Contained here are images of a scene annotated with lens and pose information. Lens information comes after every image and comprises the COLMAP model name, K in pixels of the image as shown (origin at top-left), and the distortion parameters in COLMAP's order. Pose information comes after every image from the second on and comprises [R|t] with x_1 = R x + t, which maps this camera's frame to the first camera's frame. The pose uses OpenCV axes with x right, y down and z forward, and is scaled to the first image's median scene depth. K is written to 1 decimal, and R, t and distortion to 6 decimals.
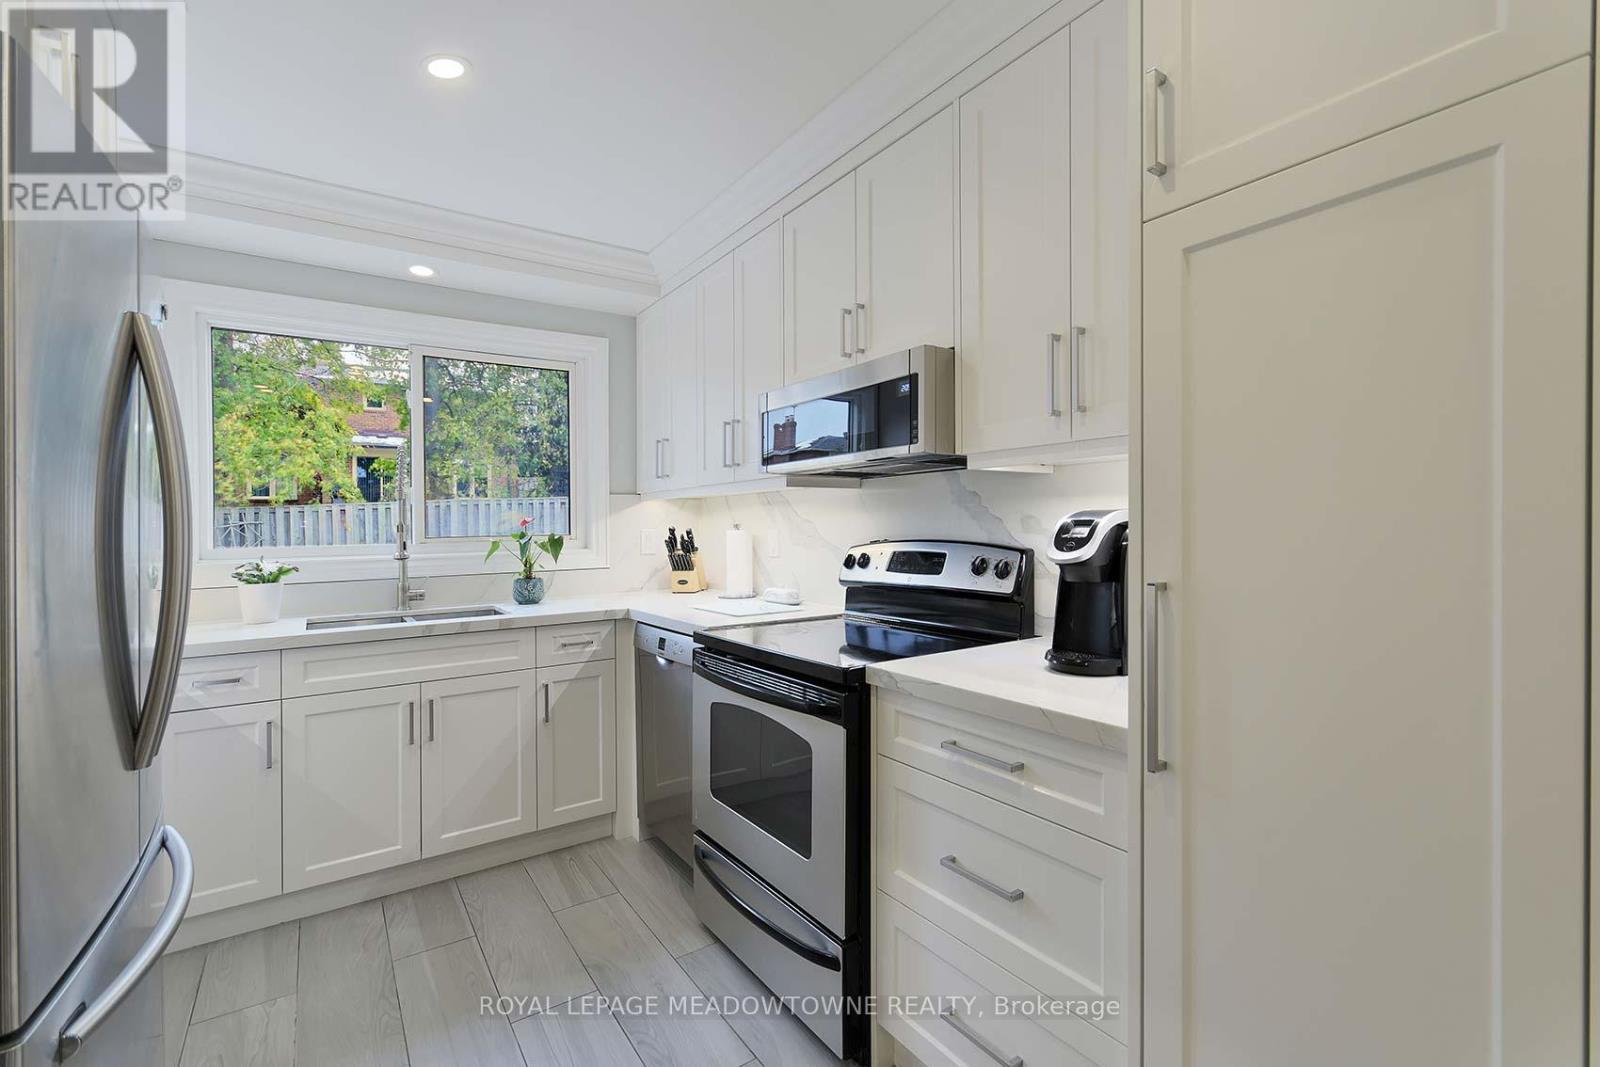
lens RADIAL K [[708.0, 0, 797.5], [0, 708.0, 524.3], [0, 0, 1]] dist [0.005198, -0.000712]
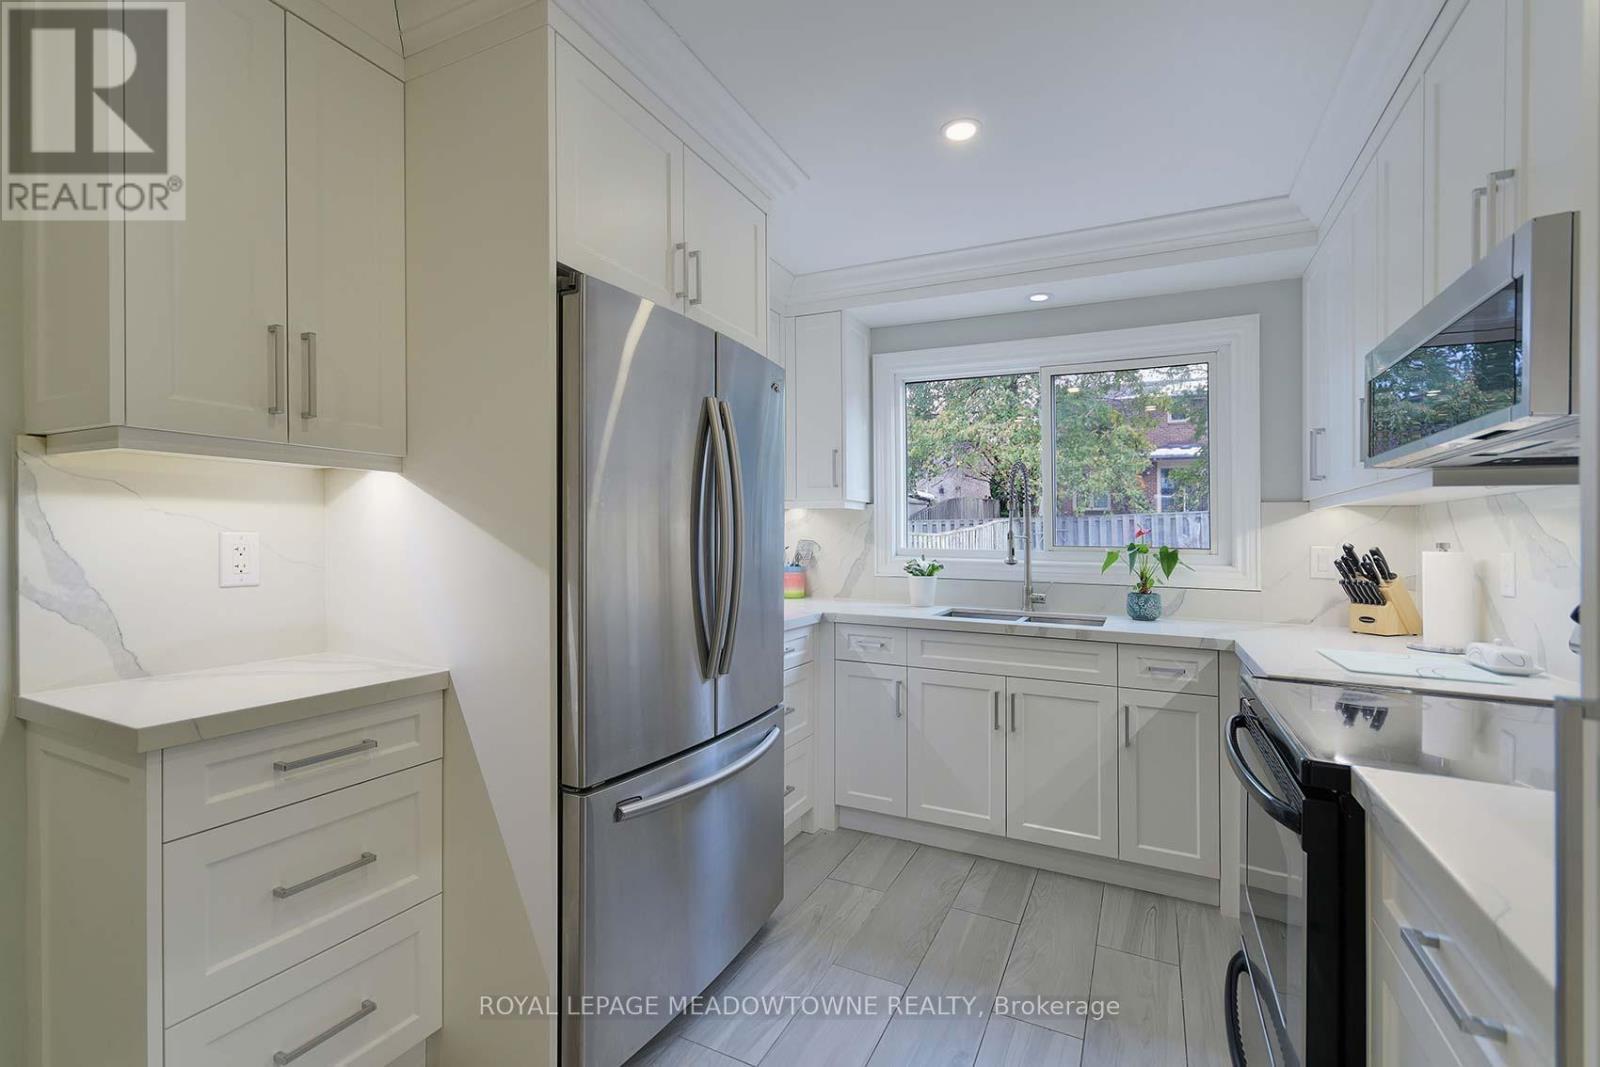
lens RADIAL K [[708.0, 0, 798.2], [0, 708.0, 533.4], [0, 0, 1]] dist [0.005198, -0.000712]
pose [[0.497000, 0.021461, -0.867485, 0.218622], [-0.022261, 0.999680, 0.011977, -0.003981], [0.867465, 0.013359, 0.497319, 0.143743]]
